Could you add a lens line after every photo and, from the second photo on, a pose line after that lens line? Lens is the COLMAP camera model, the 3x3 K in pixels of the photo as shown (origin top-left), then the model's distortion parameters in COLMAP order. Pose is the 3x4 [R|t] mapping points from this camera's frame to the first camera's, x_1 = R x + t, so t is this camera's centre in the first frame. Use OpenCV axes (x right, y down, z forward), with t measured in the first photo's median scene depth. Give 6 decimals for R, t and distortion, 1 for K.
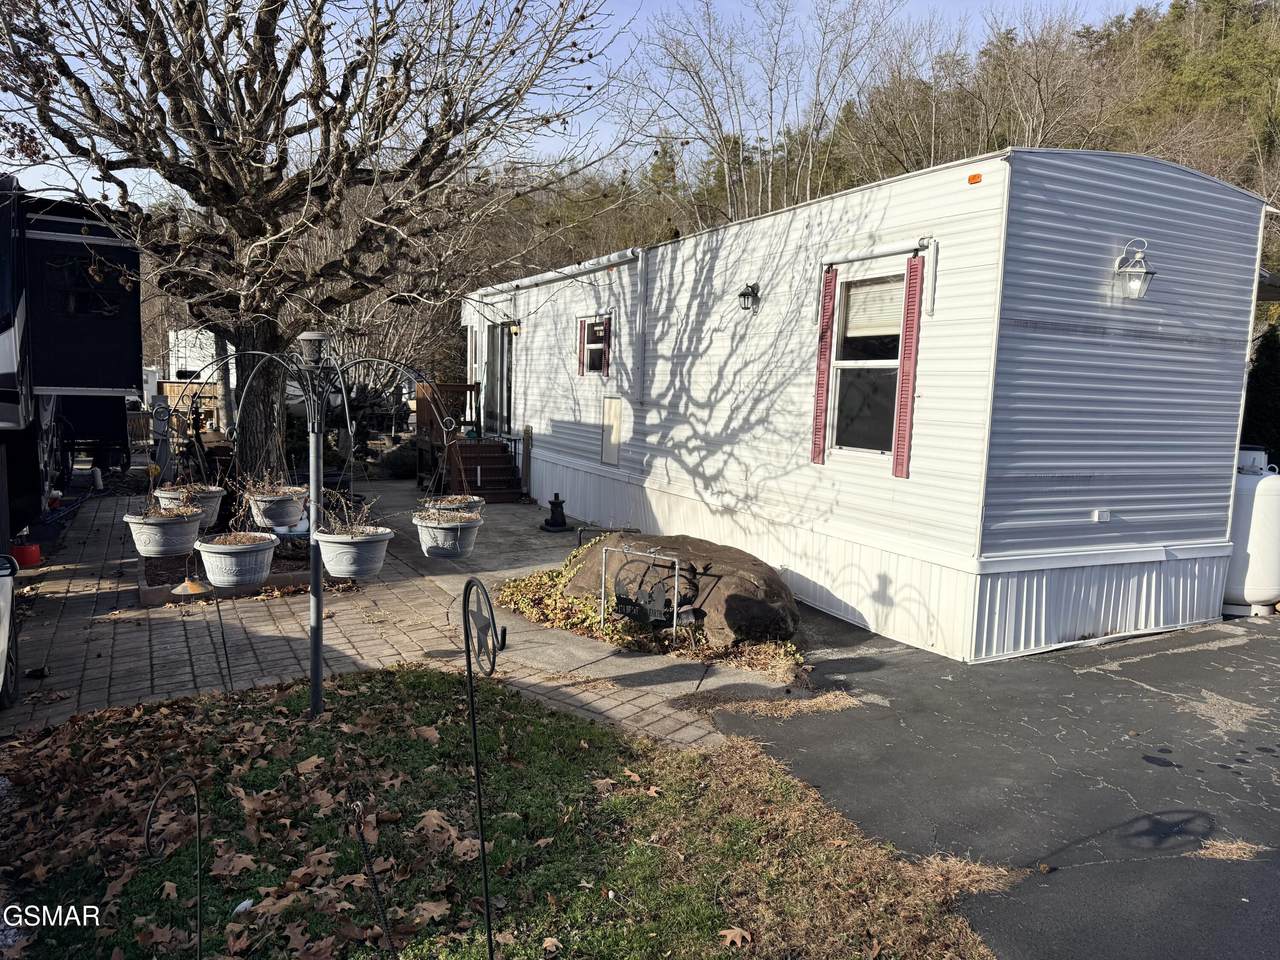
lens RADIAL K [[899.7, 0, 627.9], [0, 899.7, 471.9], [0, 0, 1]] dist [0.039564, -0.065302]
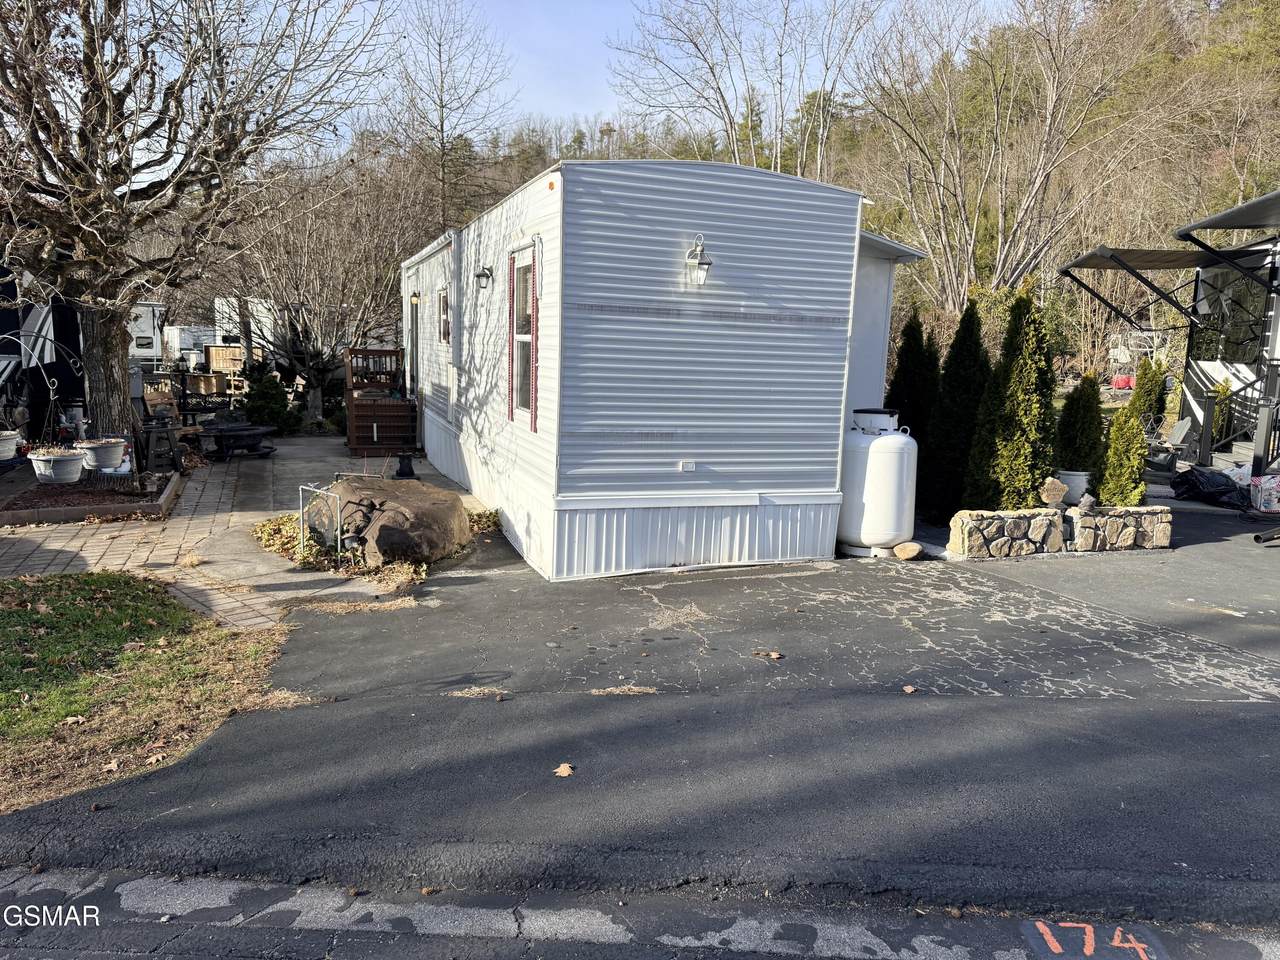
lens RADIAL K [[899.7, 0, 653.3], [0, 899.7, 481.6], [0, 0, 1]] dist [0.039564, -0.065302]
pose [[0.996783, 0.016060, -0.078517, 0.588858], [-0.012076, 0.998628, 0.050958, 0.008752], [0.079228, -0.049846, 0.995610, -0.207188]]
